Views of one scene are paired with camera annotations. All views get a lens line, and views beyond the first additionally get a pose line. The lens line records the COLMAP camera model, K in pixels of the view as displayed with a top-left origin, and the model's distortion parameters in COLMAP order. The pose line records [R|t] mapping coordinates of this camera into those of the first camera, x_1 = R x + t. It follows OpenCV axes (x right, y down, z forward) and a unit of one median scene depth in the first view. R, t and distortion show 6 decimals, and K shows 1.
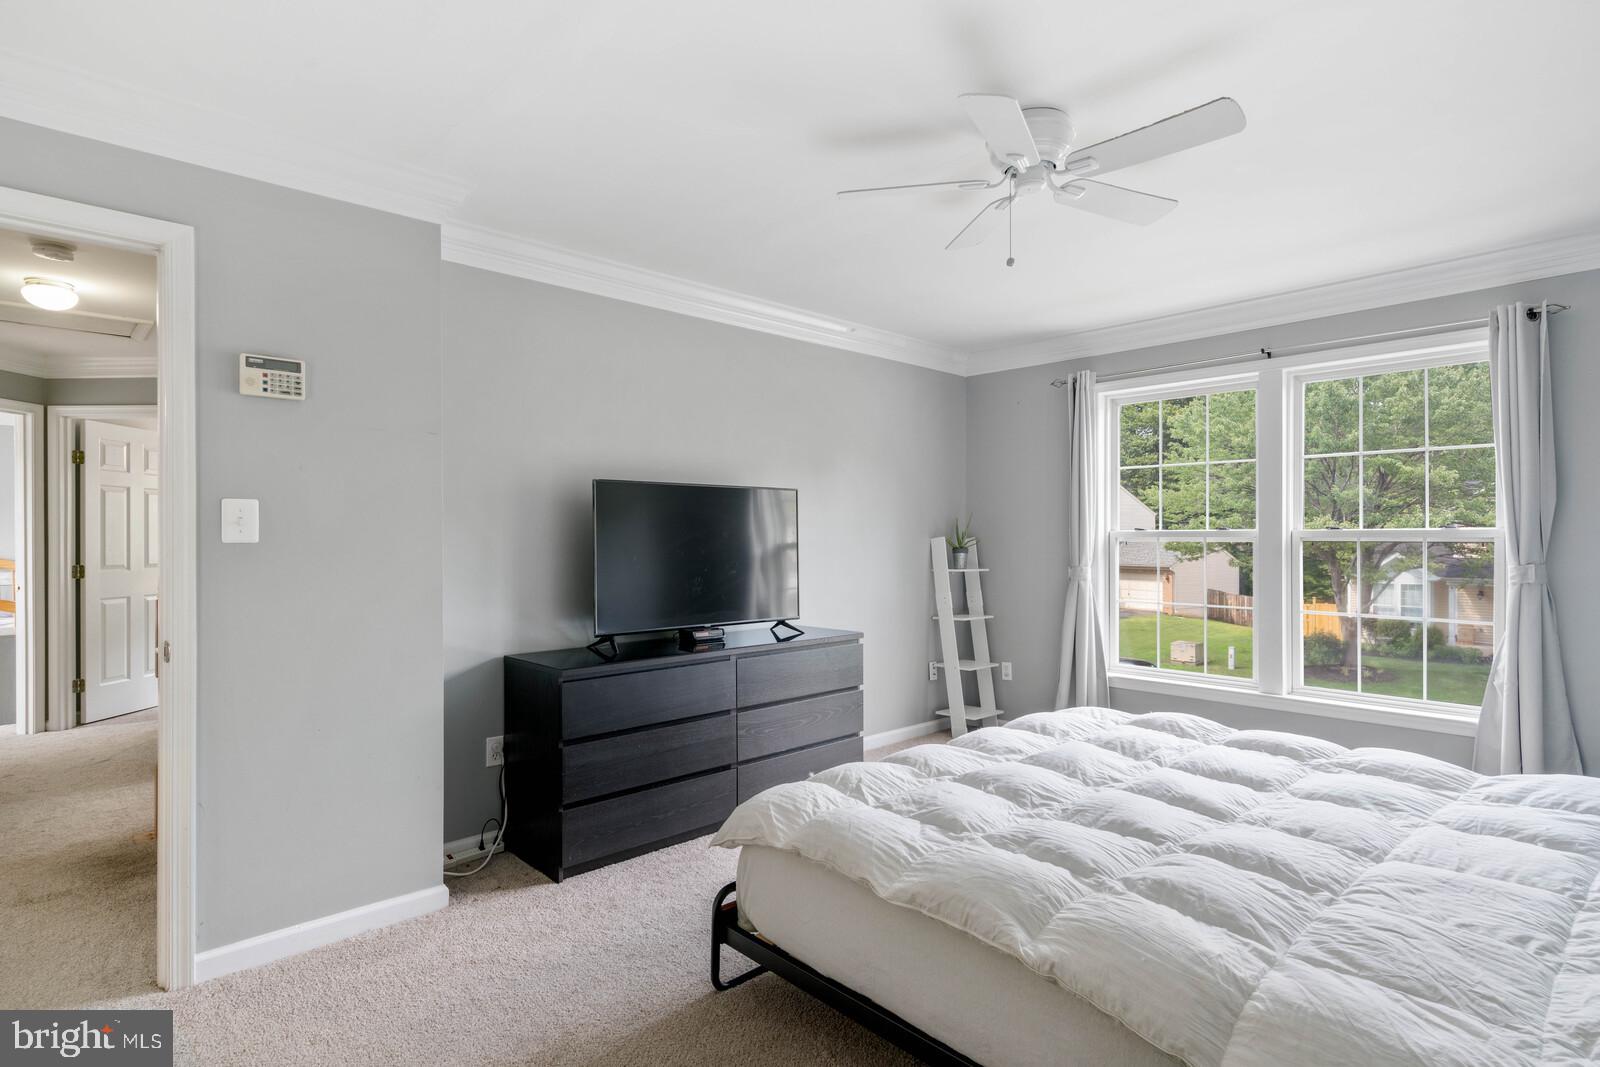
lens RADIAL K [[804.9, 0, 801.9], [0, 804.9, 535.5], [0, 0, 1]] dist [0.001053, 0.000059]
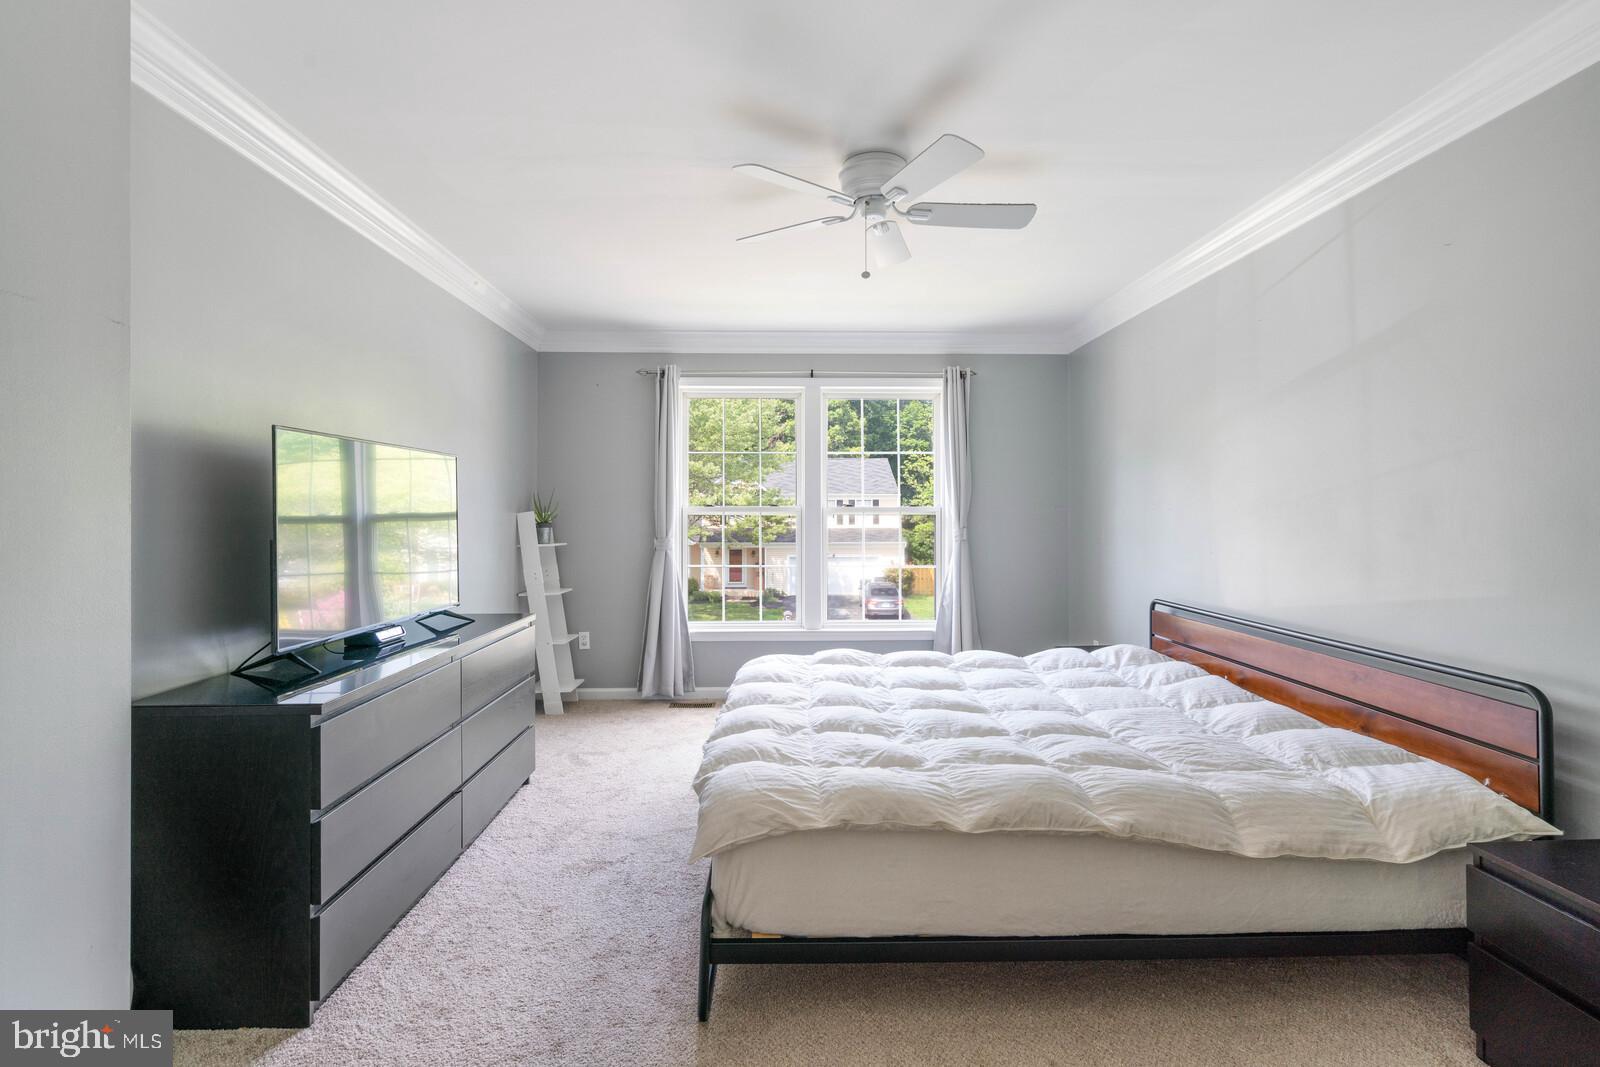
lens RADIAL K [[732.7, 0, 800.5], [0, 732.7, 505.9], [0, 0, 1]] dist [-0.007166, 0.001475]
pose [[0.674332, 0.007579, 0.738390, -0.411197], [-0.001312, 0.999958, -0.009066, 0.004332], [-0.738427, 0.005145, 0.674313, 0.247031]]
